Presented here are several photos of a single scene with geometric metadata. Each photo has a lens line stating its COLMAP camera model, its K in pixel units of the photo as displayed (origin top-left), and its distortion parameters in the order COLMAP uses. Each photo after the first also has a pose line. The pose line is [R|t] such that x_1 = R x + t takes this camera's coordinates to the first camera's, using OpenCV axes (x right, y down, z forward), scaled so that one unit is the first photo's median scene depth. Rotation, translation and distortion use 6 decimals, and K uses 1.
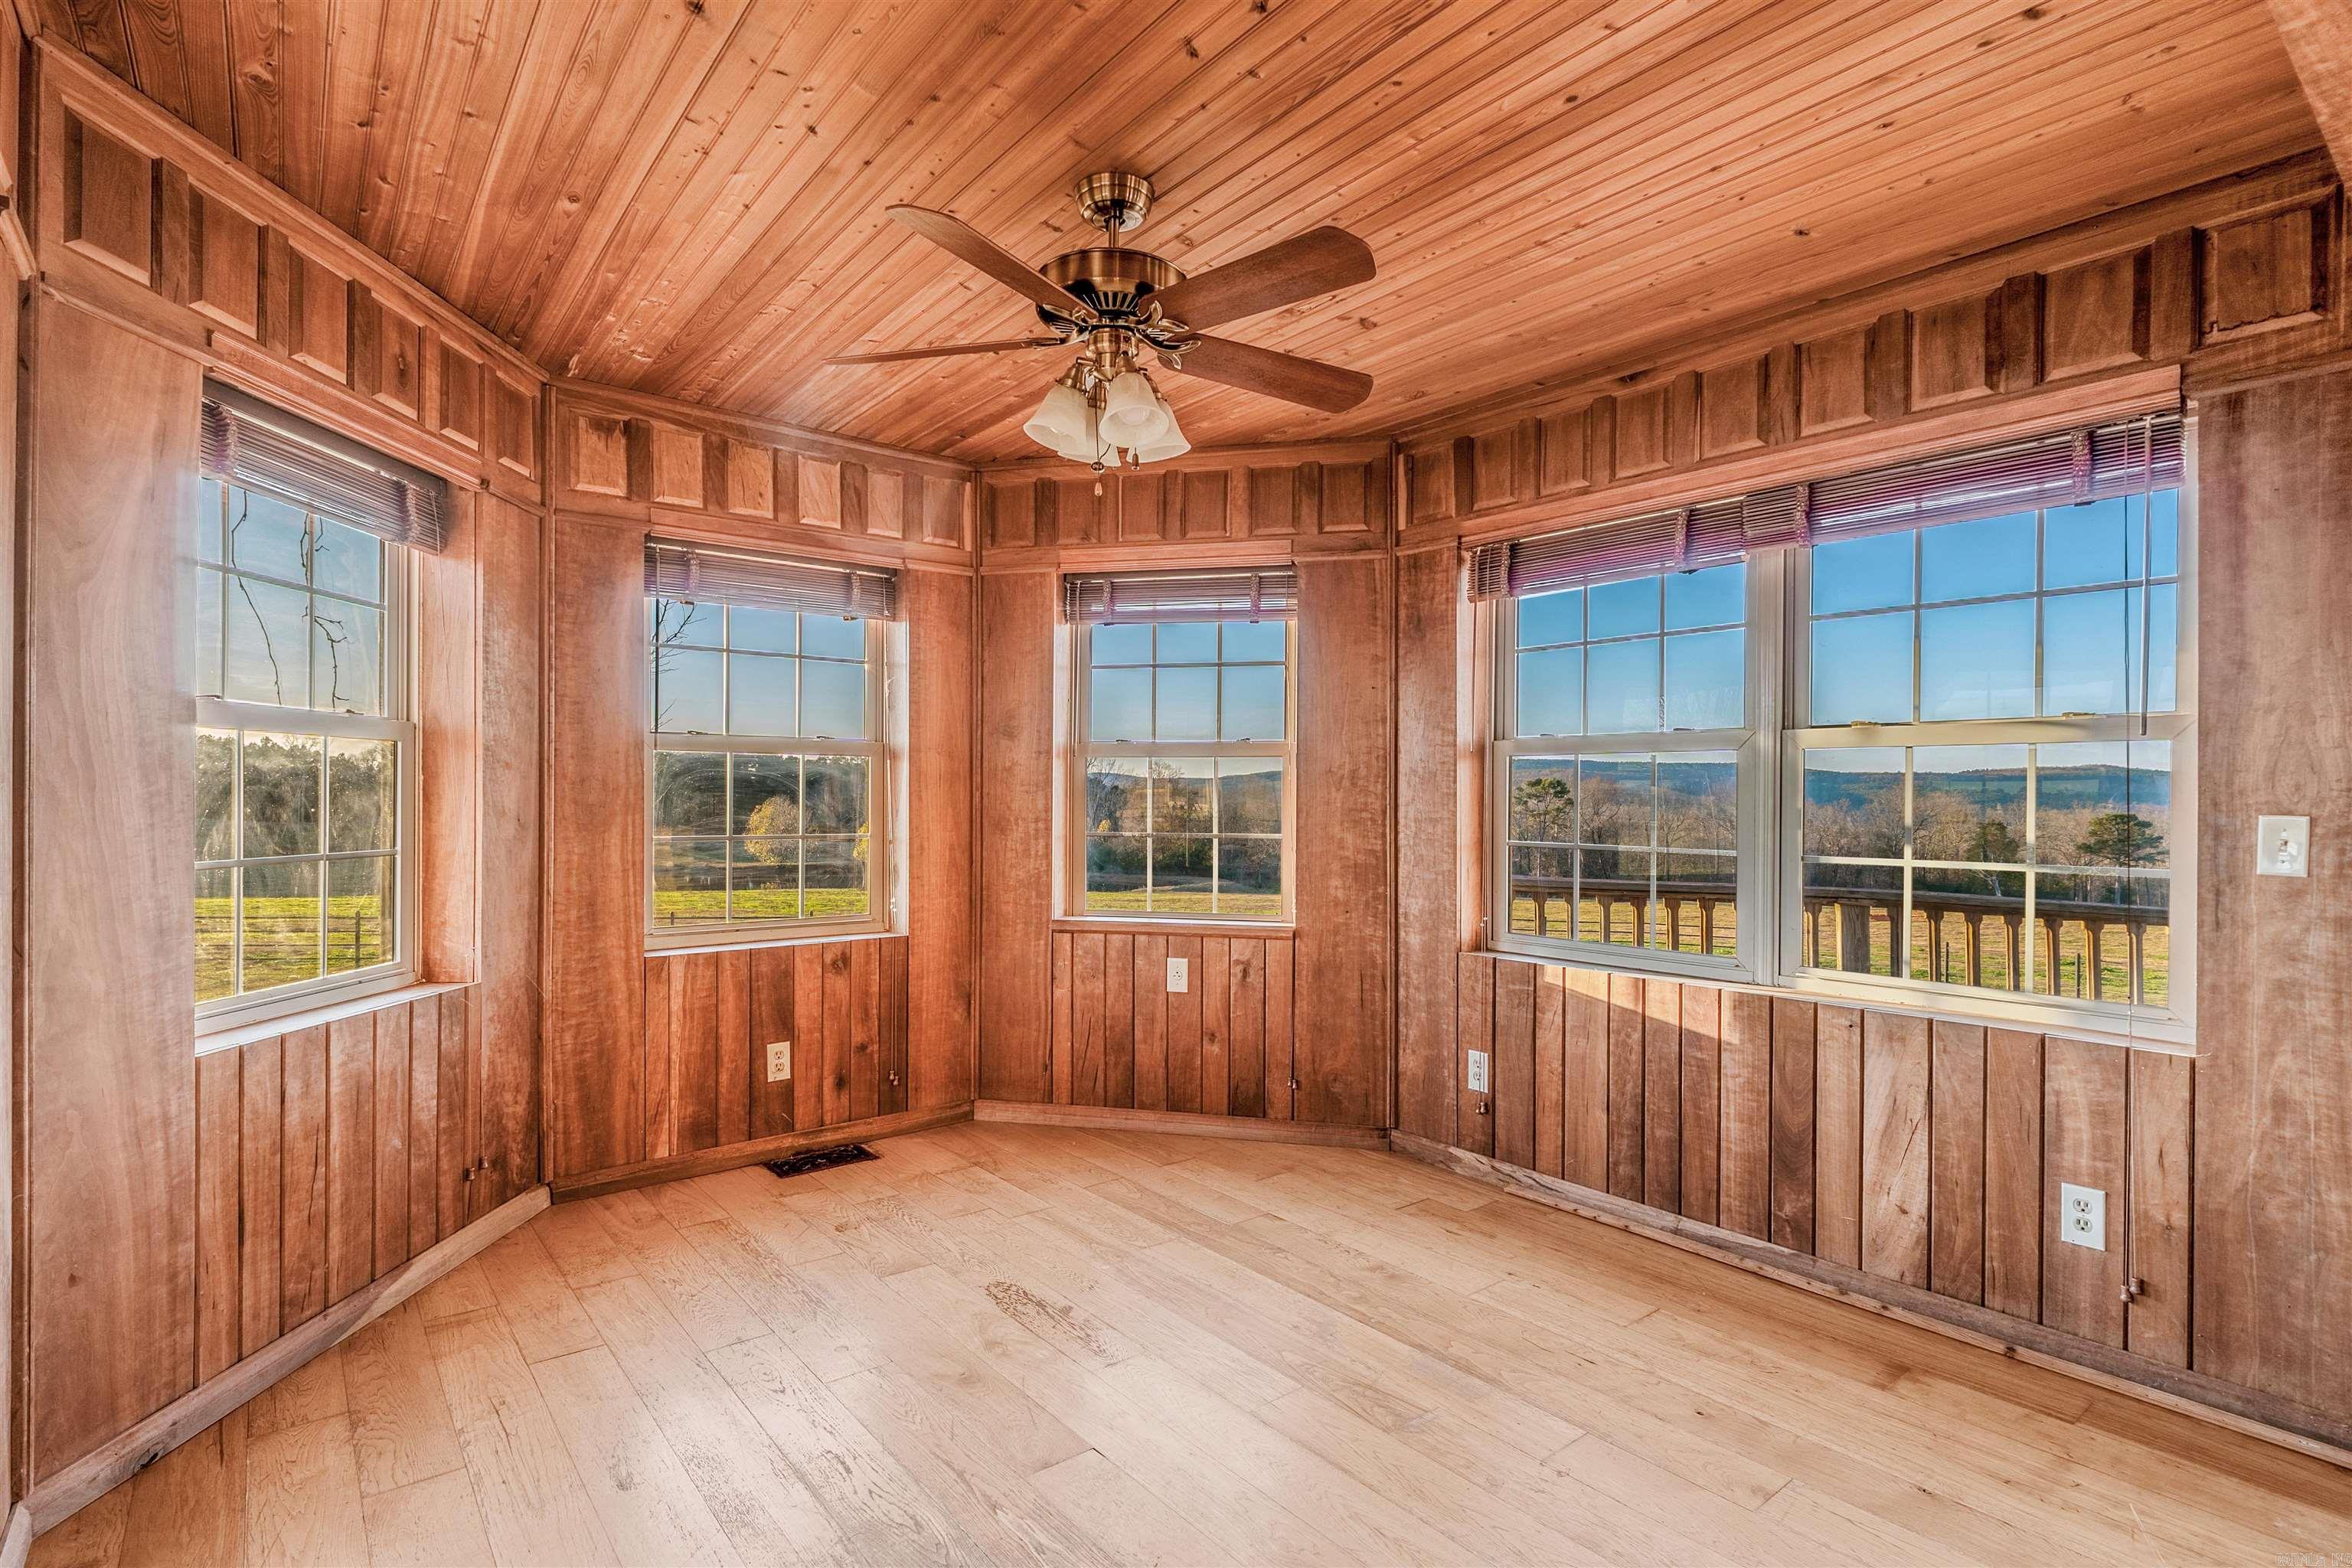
lens RADIAL K [[1189.1, 0, 1176.0], [0, 1189.1, 784.0], [0, 0, 1]] dist [-0.001979, -0.000242]
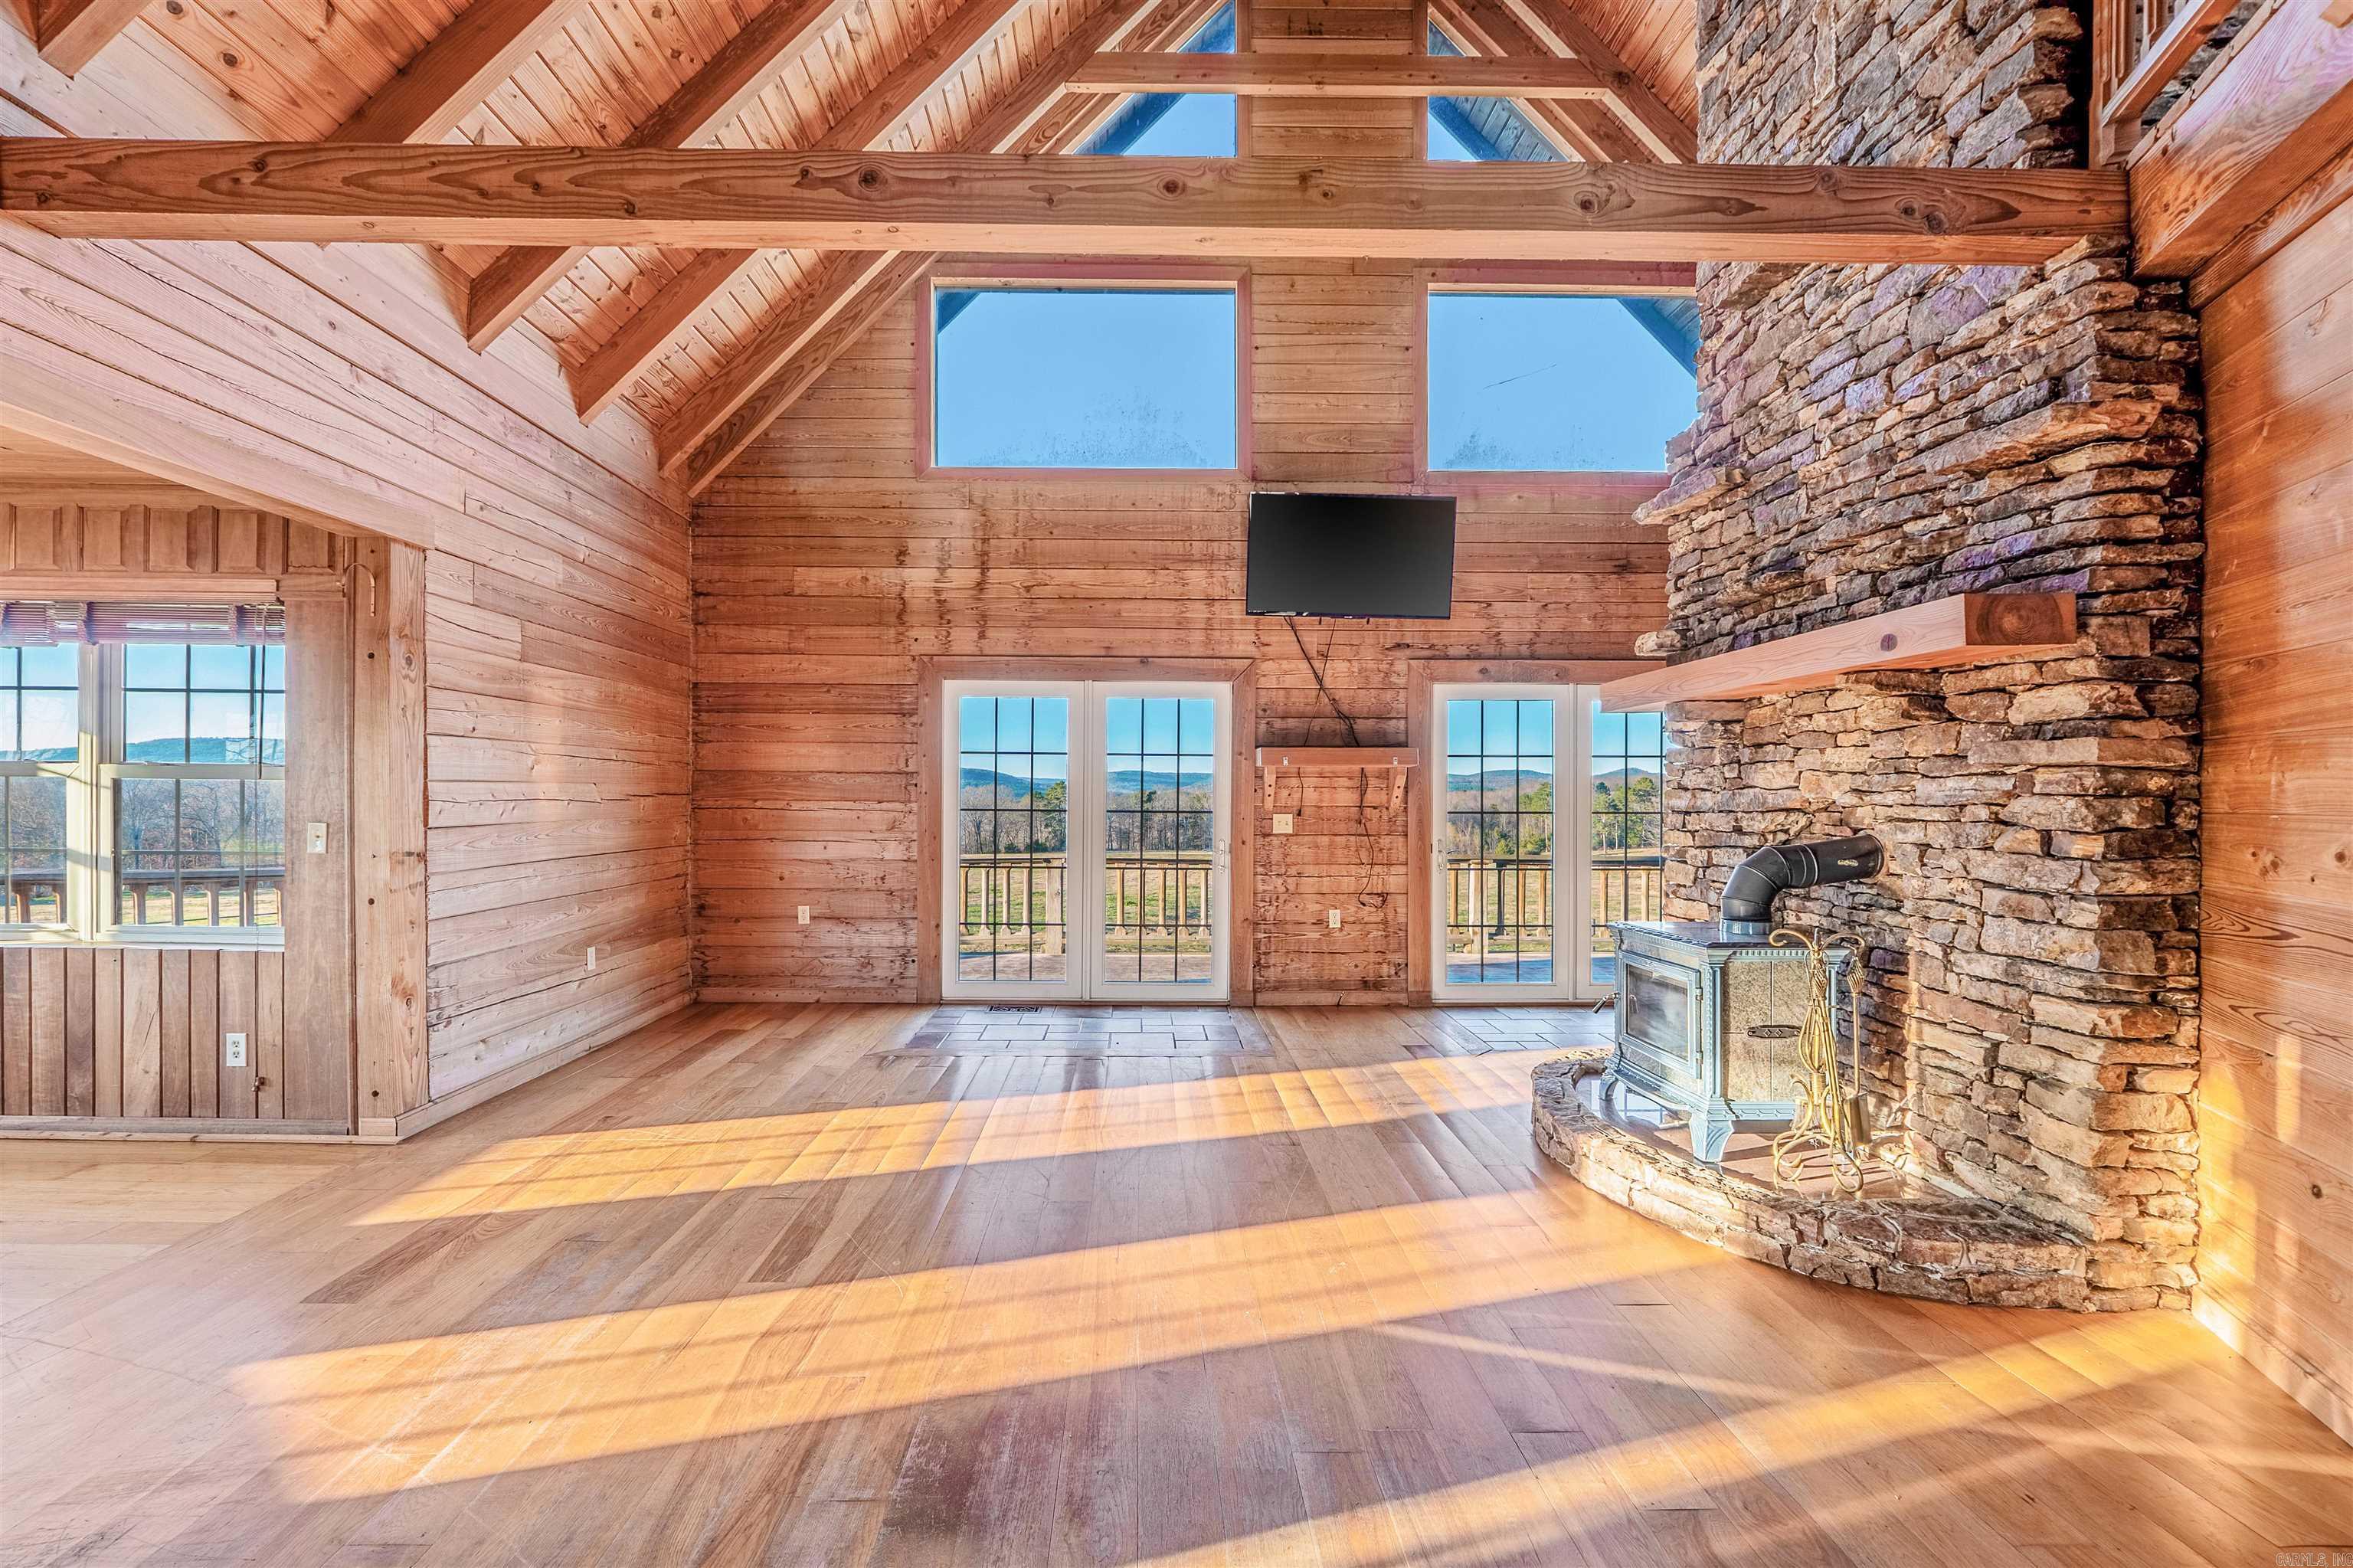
lens RADIAL K [[995.1, 0, 1160.5], [0, 995.1, 798.0], [0, 0, 1]] dist [-0.001683, -0.002722]
pose [[0.603719, -0.006796, 0.797168, 0.376725], [-0.008891, 0.999844, 0.015257, -0.040613], [-0.797148, -0.016299, 0.603564, -0.879266]]
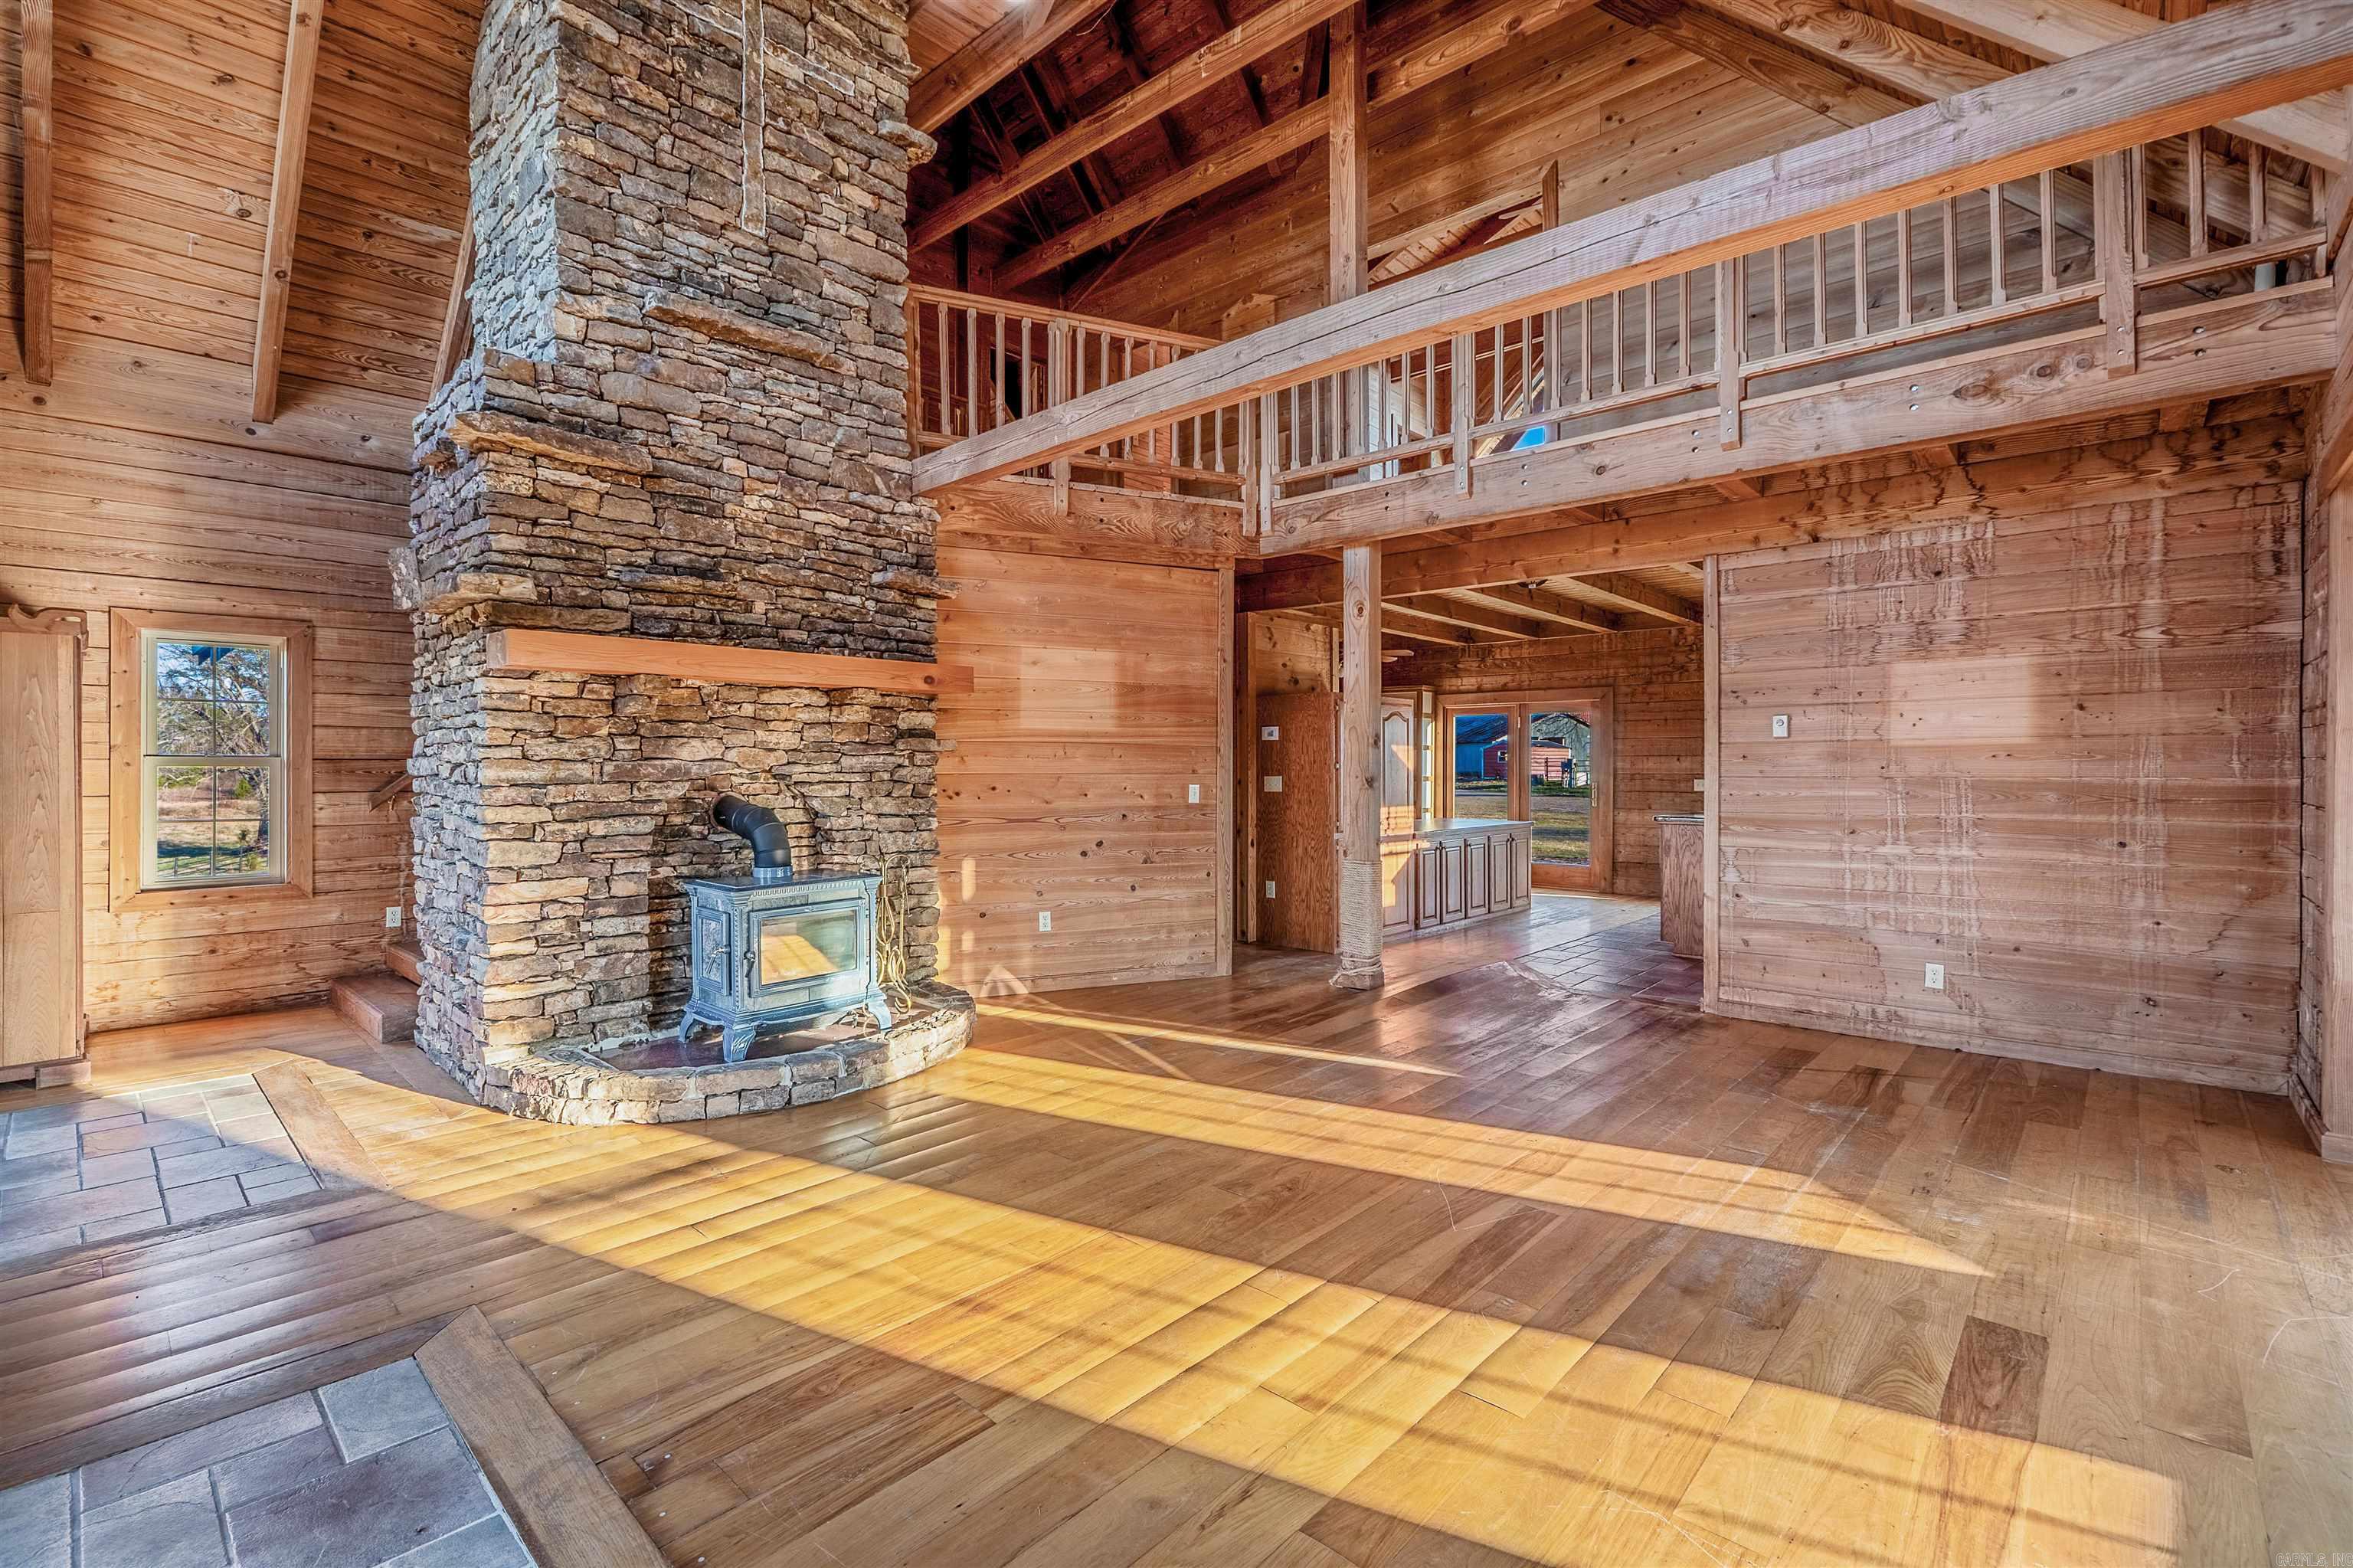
lens RADIAL K [[1031.9, 0, 1160.1], [0, 1031.9, 774.6], [0, 0, 1]] dist [-0.004810, -0.000179]
pose [[-0.989343, -0.006281, -0.145467, 1.485120], [-0.005877, 0.999978, -0.003205, -0.016352], [0.145484, -0.002316, -0.989358, 1.041601]]
